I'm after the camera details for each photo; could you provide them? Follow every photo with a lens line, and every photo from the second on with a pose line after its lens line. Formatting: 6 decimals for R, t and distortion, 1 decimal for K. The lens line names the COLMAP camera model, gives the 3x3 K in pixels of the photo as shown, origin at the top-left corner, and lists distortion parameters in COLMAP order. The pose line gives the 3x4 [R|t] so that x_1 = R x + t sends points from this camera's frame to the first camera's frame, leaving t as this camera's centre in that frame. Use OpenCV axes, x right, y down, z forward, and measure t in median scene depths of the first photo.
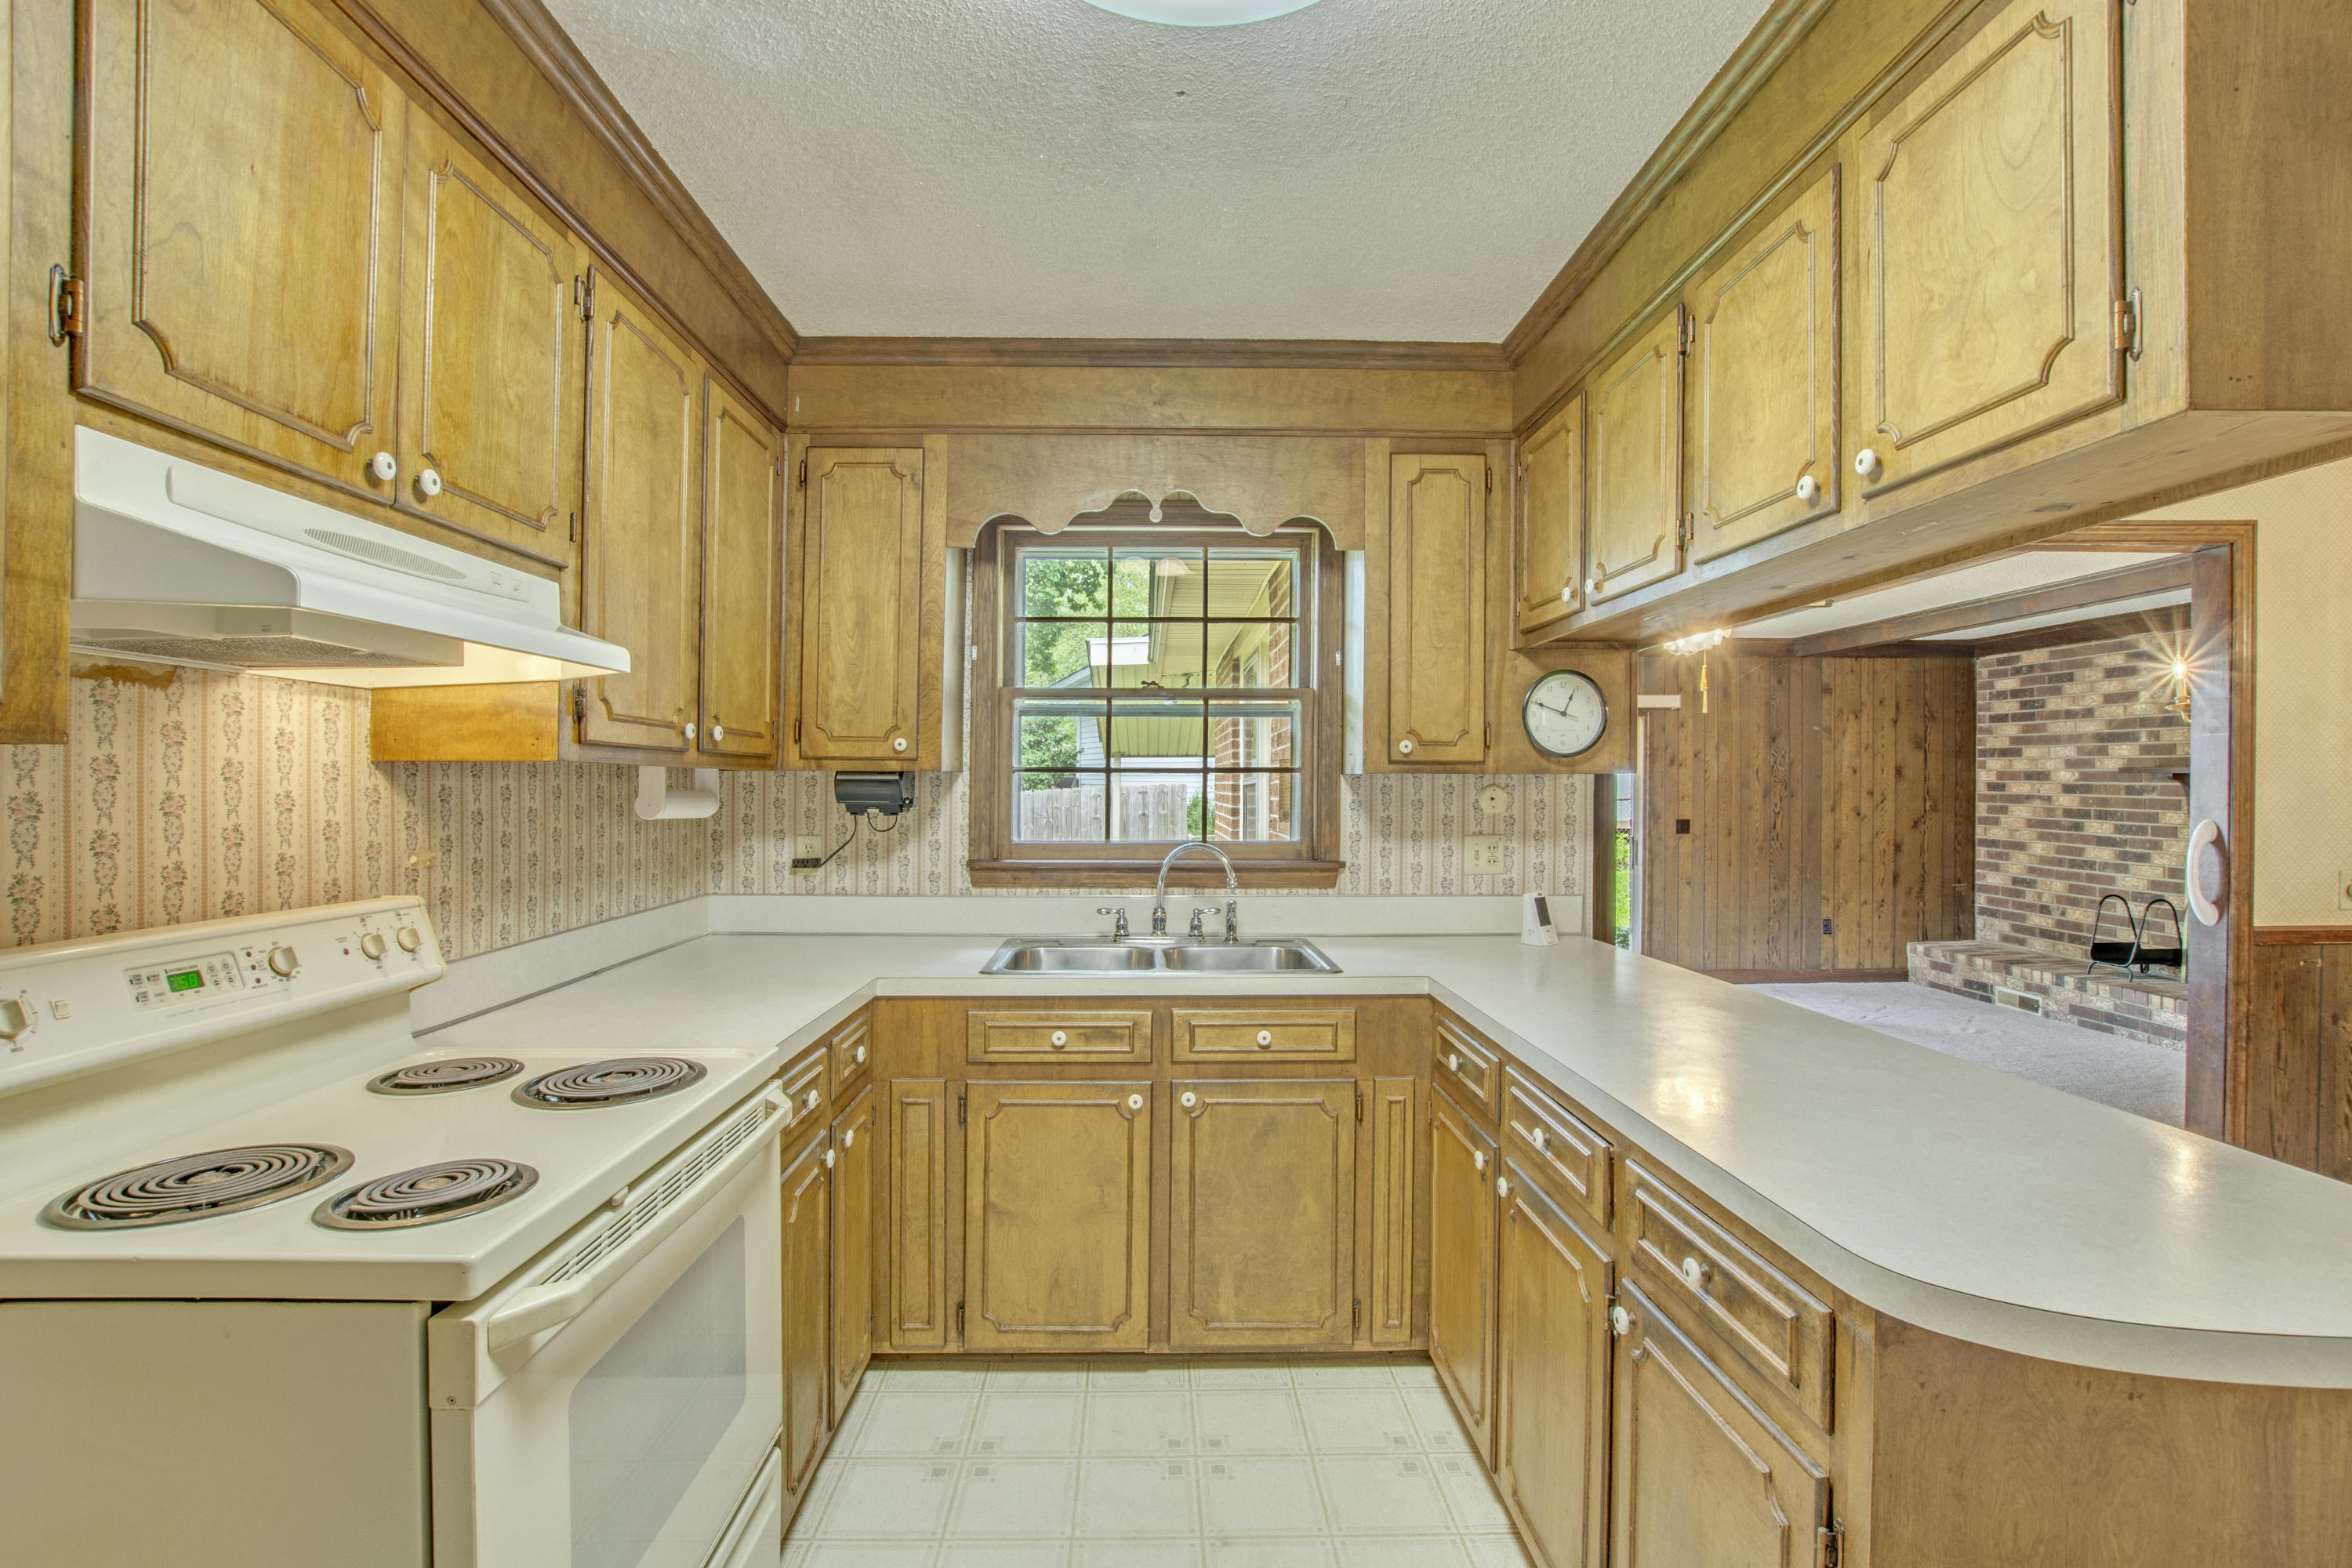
lens RADIAL K [[1063.5, 0, 1177.2], [0, 1063.5, 787.7], [0, 0, 1]] dist [-0.018272, 0.002425]
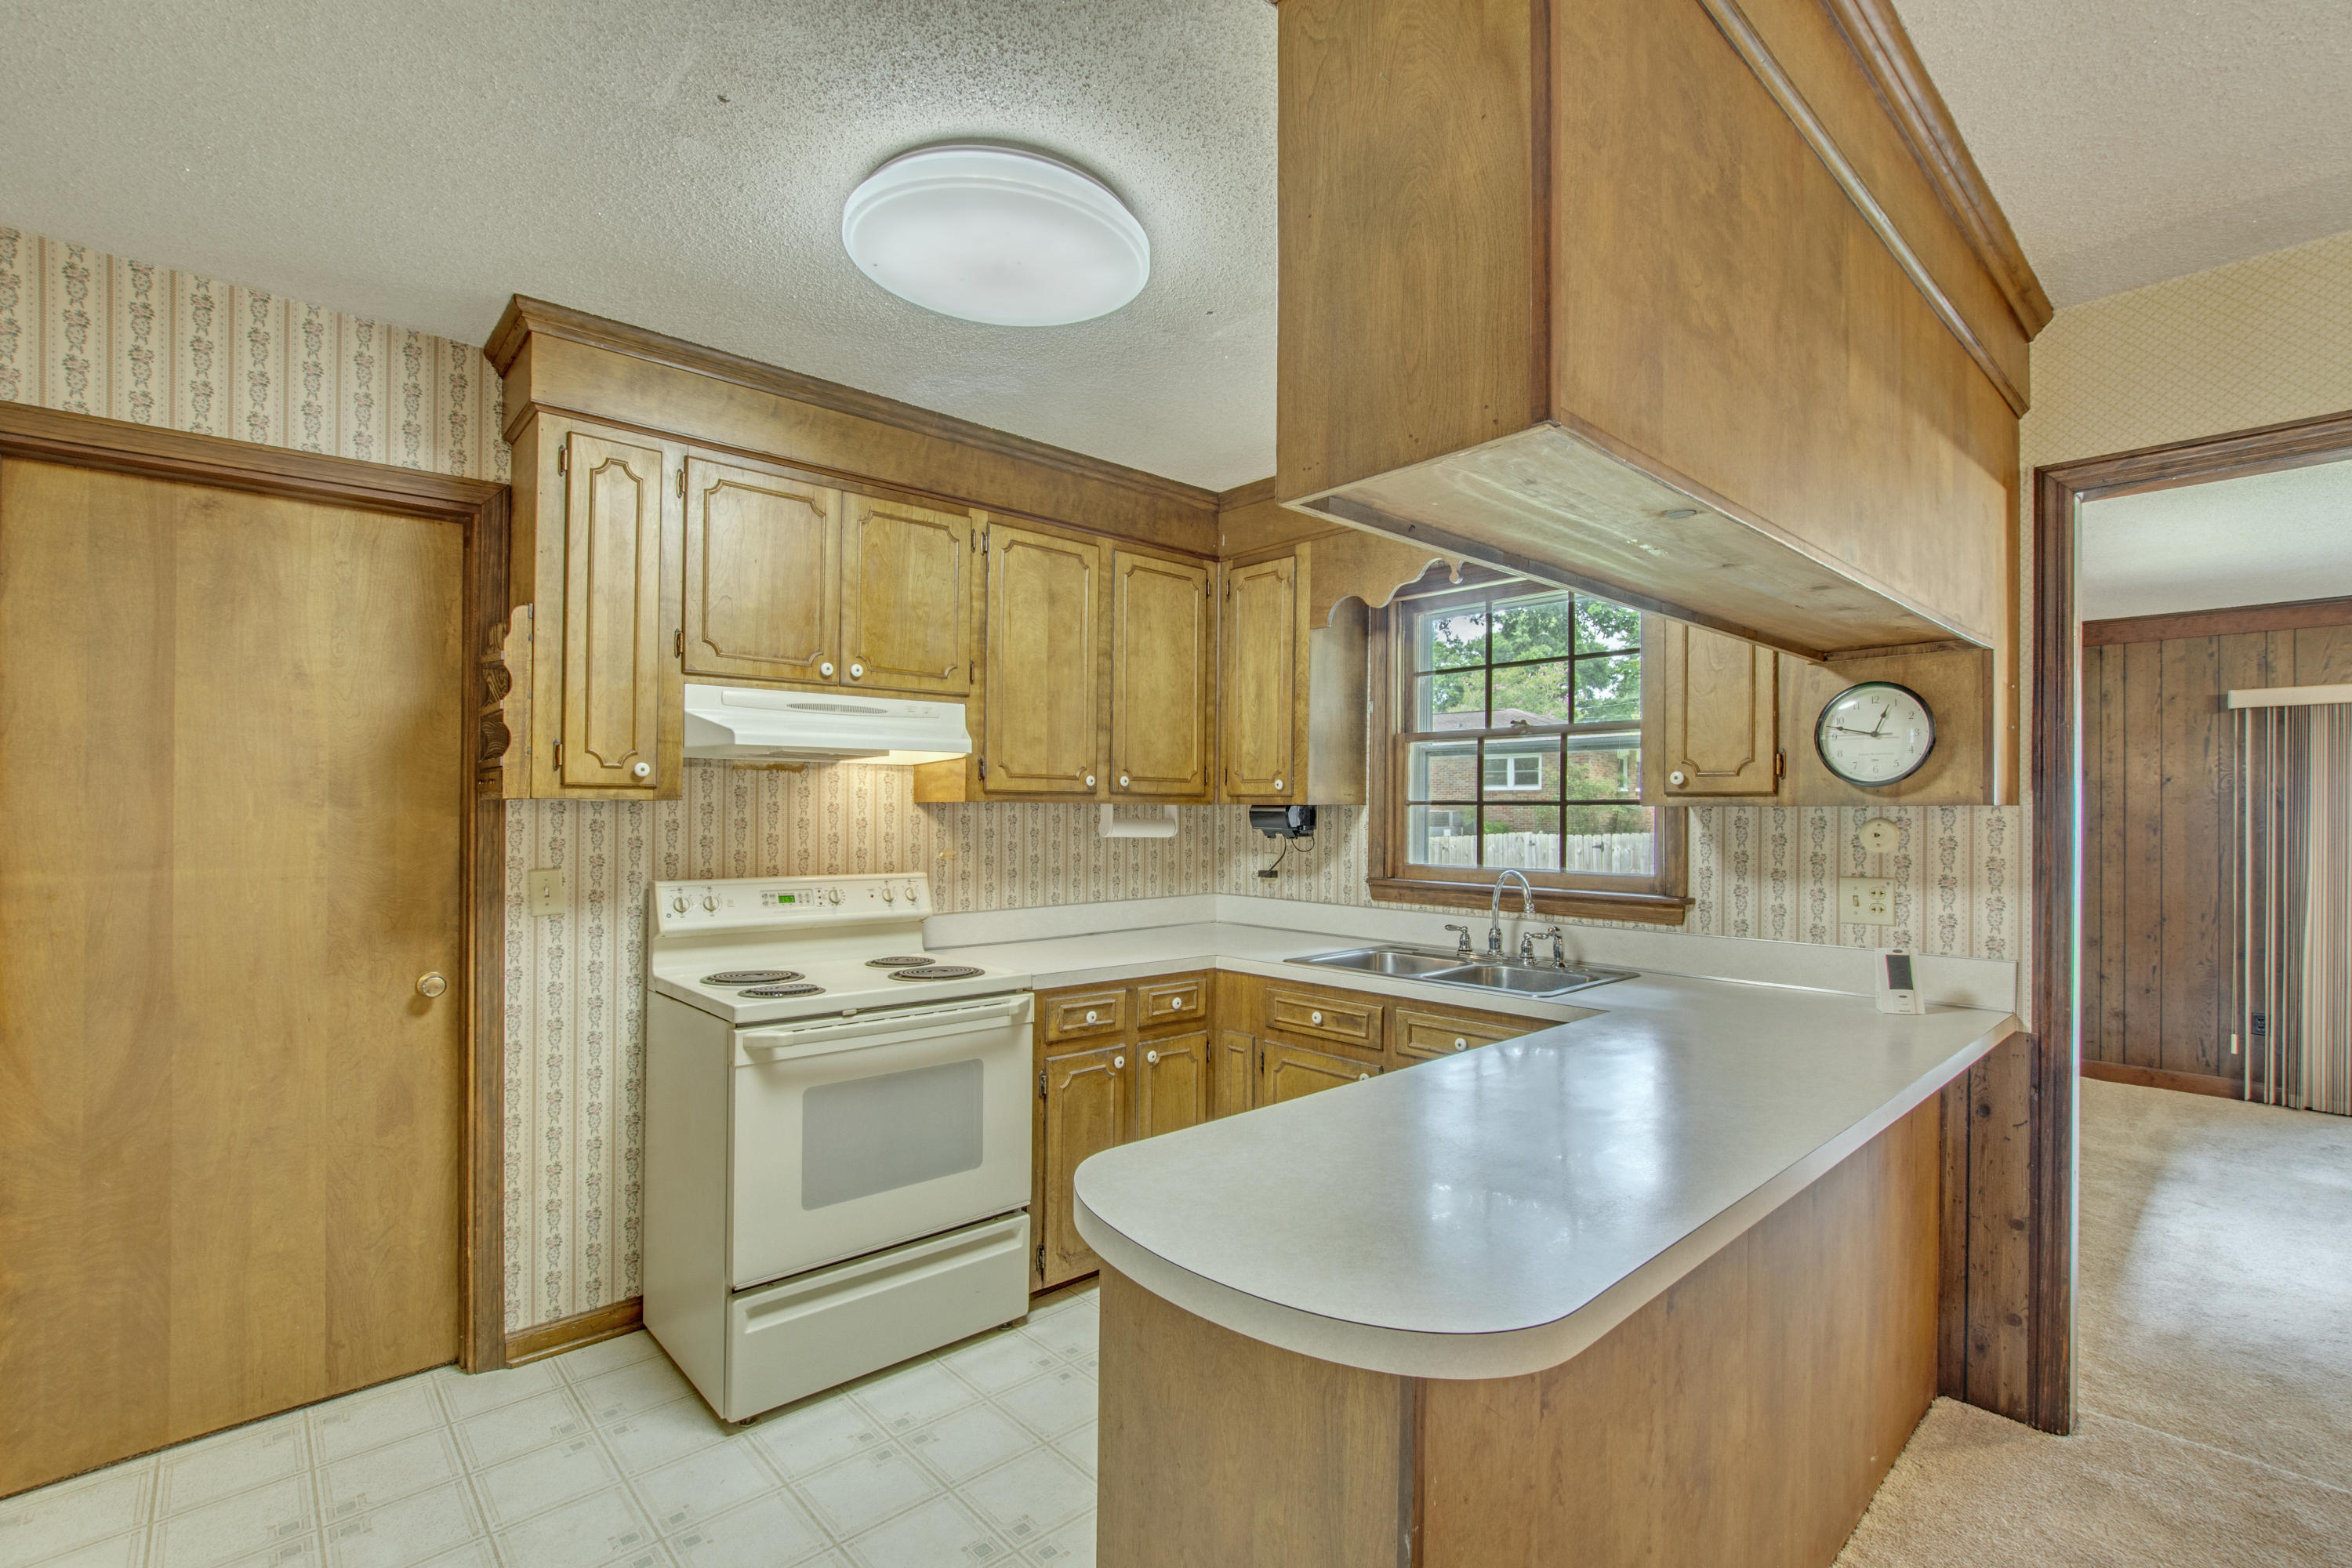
lens RADIAL K [[1063.5, 0, 1203.4], [0, 1063.5, 808.1], [0, 0, 1]] dist [-0.018272, 0.002425]
pose [[0.670811, -0.000424, -0.741628, 0.734456], [-0.005178, 0.999973, -0.005255, -0.004944], [0.741610, 0.007365, 0.670791, 0.055448]]
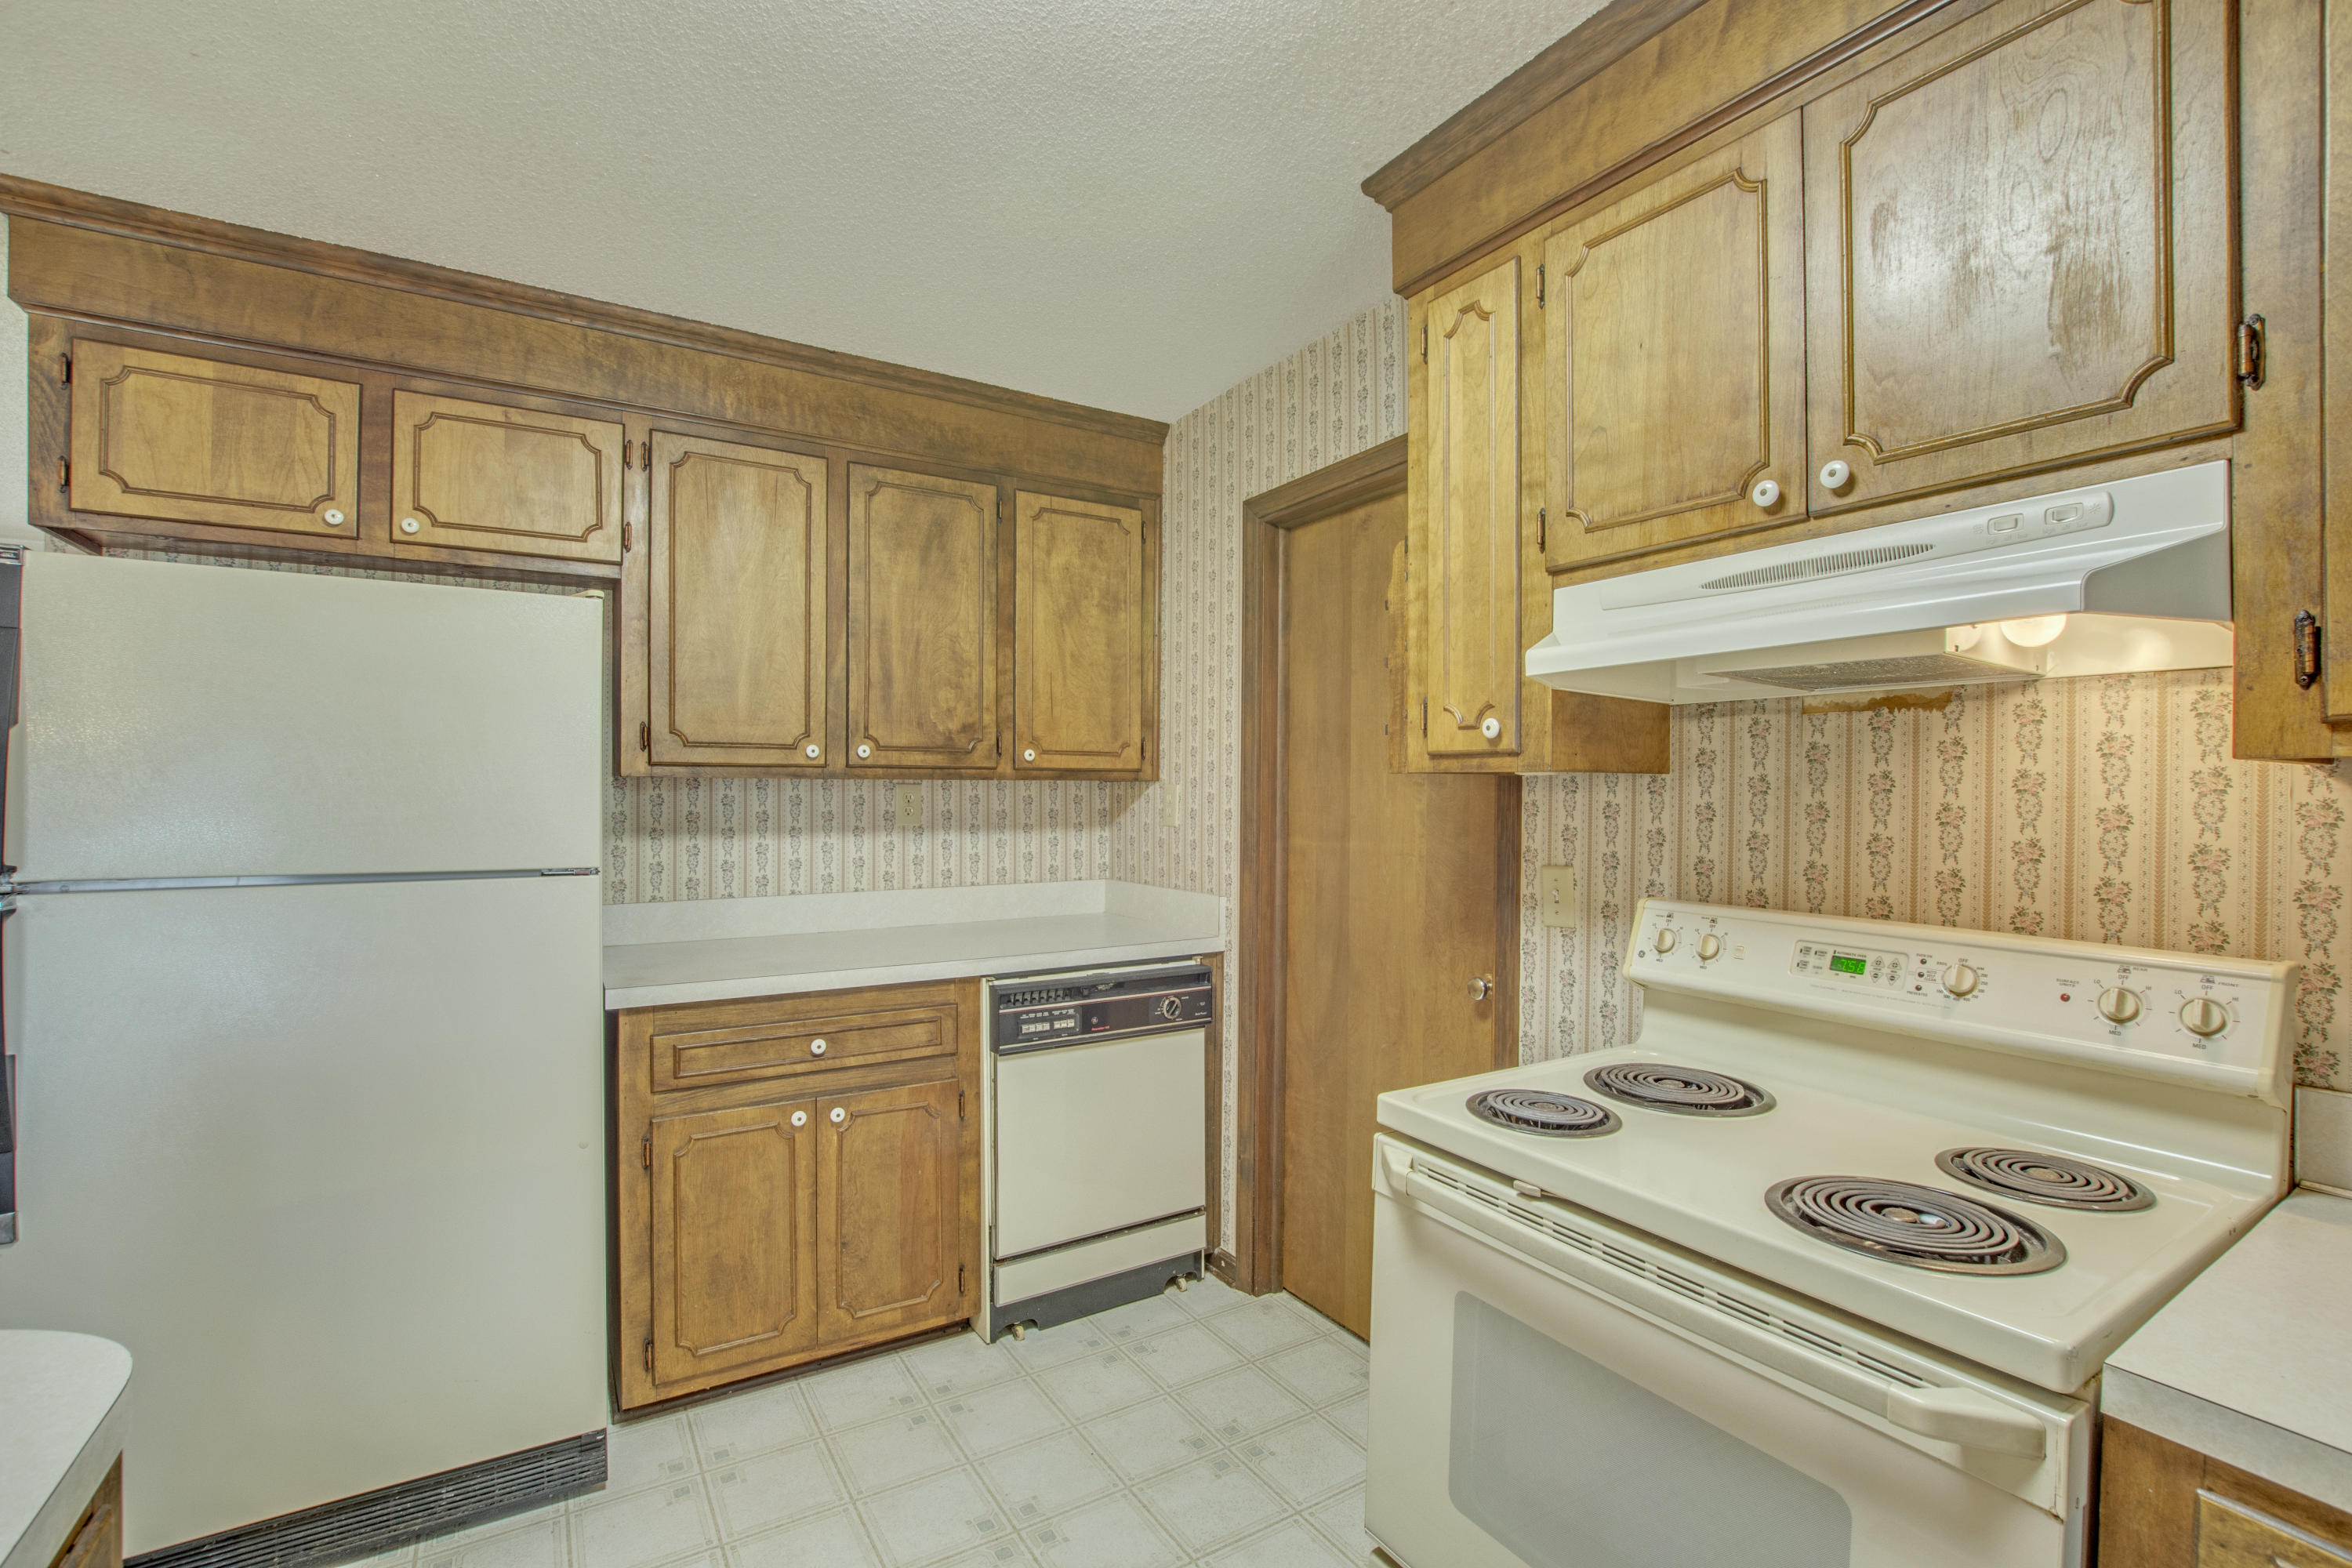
lens RADIAL K [[1063.5, 0, 1185.1], [0, 1063.5, 798.1], [0, 0, 1]] dist [-0.018272, 0.002425]
pose [[-0.862689, 0.002821, -0.505726, 0.147161], [-0.003256, 0.999933, 0.011133, -0.006142], [0.505724, 0.011251, -0.862622, 0.849282]]
